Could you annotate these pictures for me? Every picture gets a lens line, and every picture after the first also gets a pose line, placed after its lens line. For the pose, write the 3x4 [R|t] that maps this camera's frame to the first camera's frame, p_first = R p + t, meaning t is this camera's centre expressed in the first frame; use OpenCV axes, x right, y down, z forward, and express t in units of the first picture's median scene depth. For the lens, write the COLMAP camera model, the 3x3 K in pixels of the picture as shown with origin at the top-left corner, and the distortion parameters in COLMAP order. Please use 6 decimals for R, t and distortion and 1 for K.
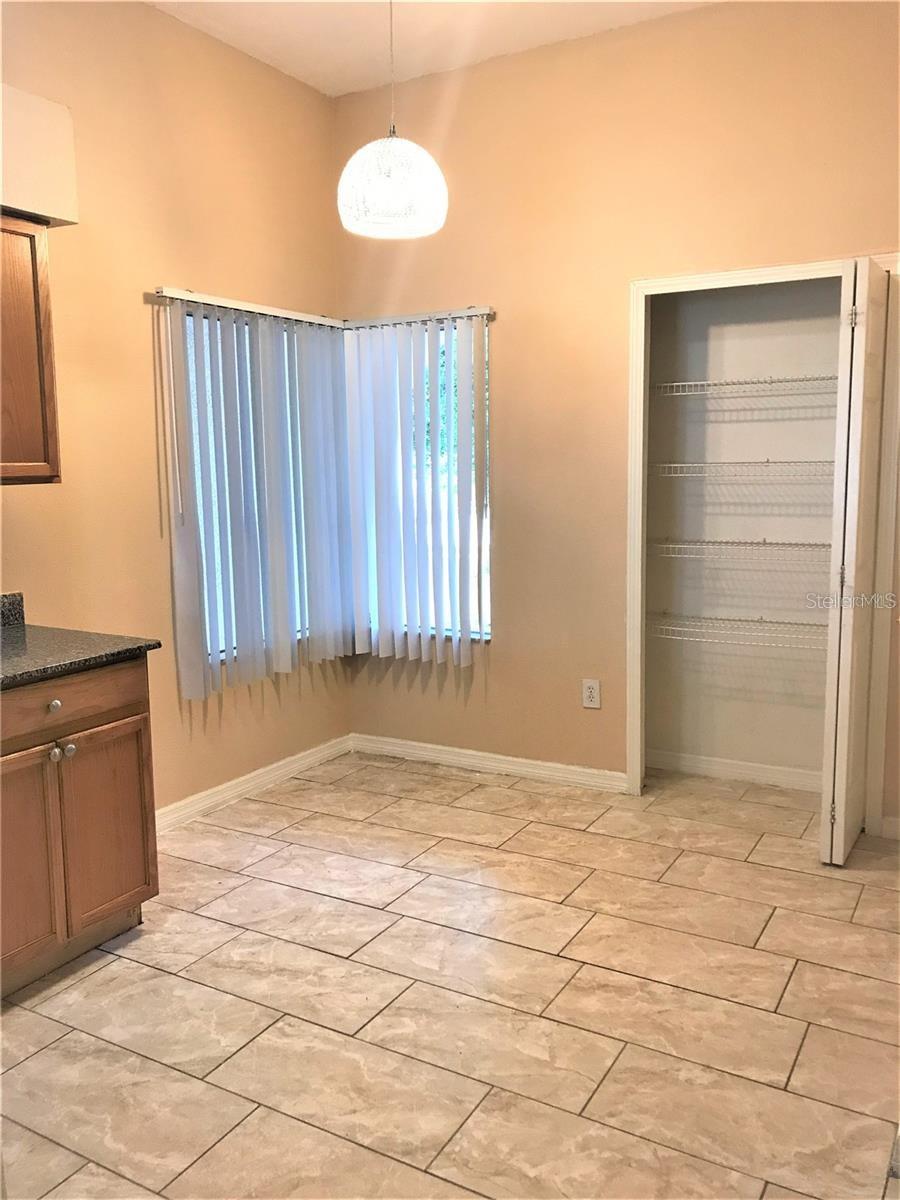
lens RADIAL K [[980.3, 0, 452.2], [0, 980.3, 597.1], [0, 0, 1]] dist [0.096671, -0.168833]
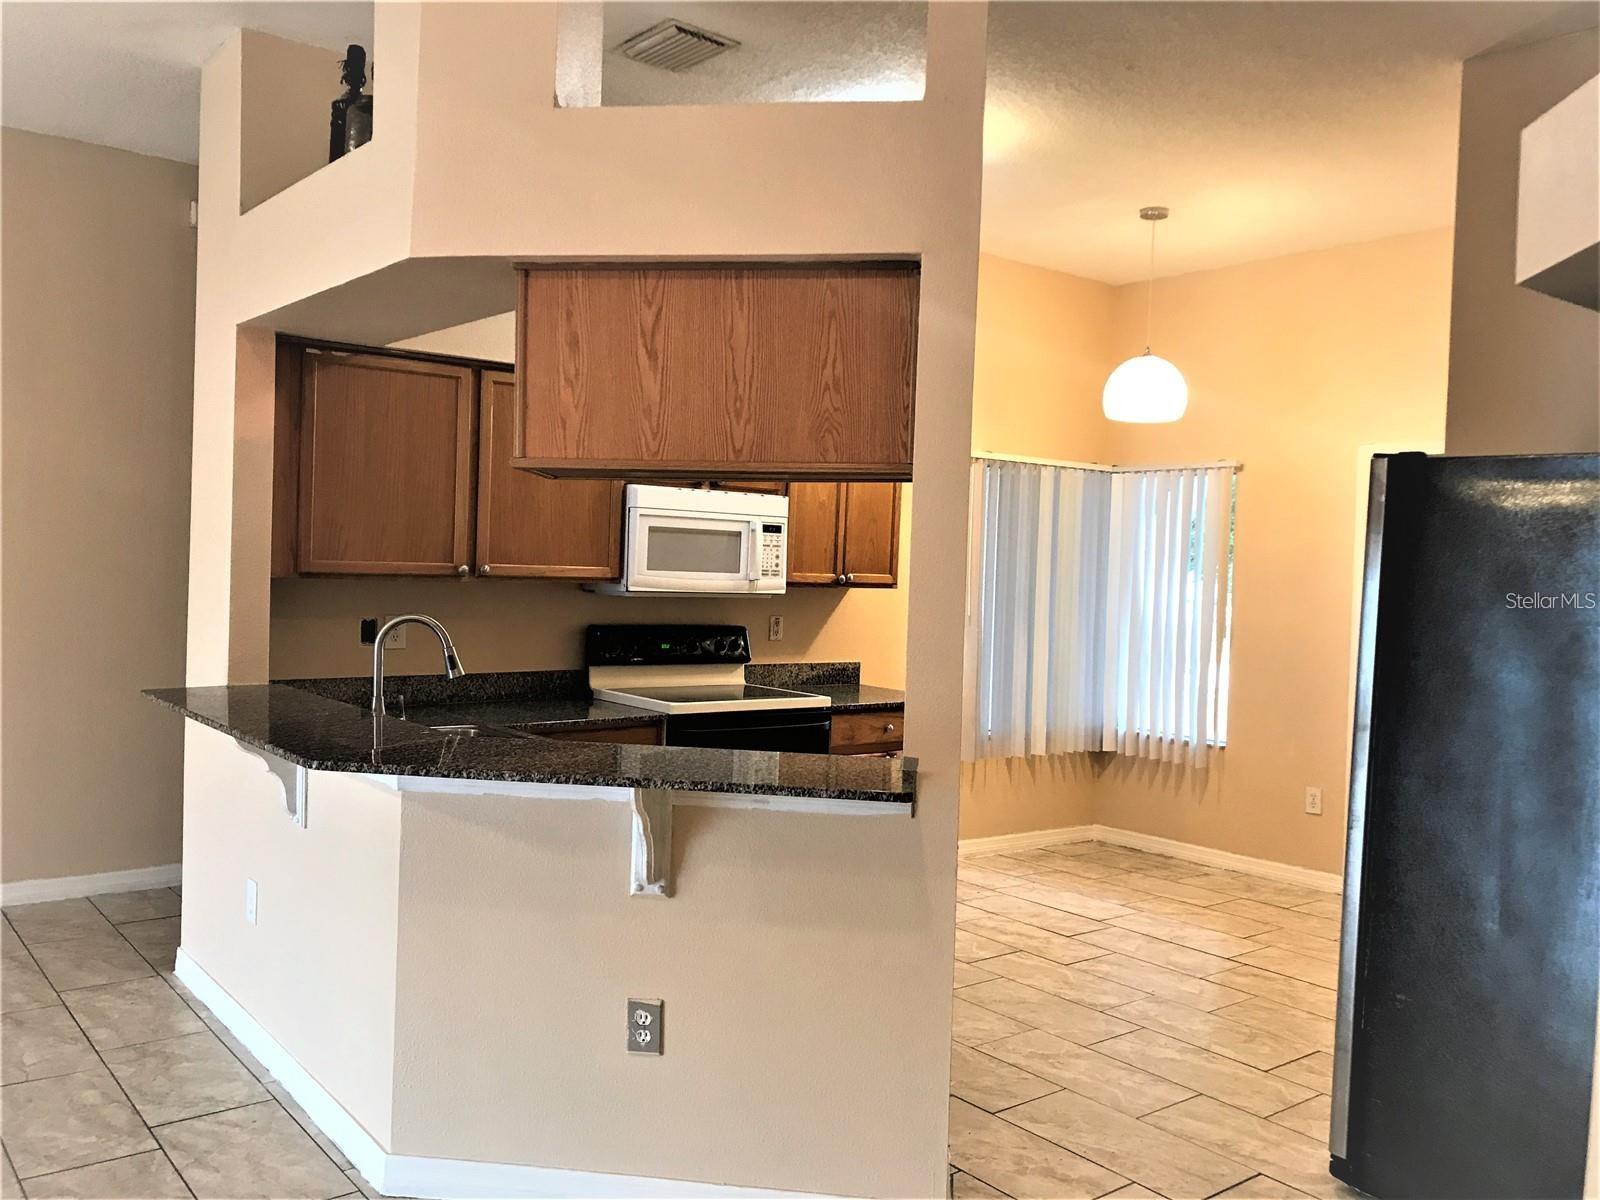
lens RADIAL K [[1307.1, 0, 800.3], [0, 1307.1, 576.8], [0, 0, 1]] dist [0.096671, -0.168833]
pose [[0.932128, 0.049506, -0.358729, 0.143492], [-0.097983, 0.988140, -0.118233, 0.094578], [0.348621, 0.145358, 0.925923, -0.724212]]
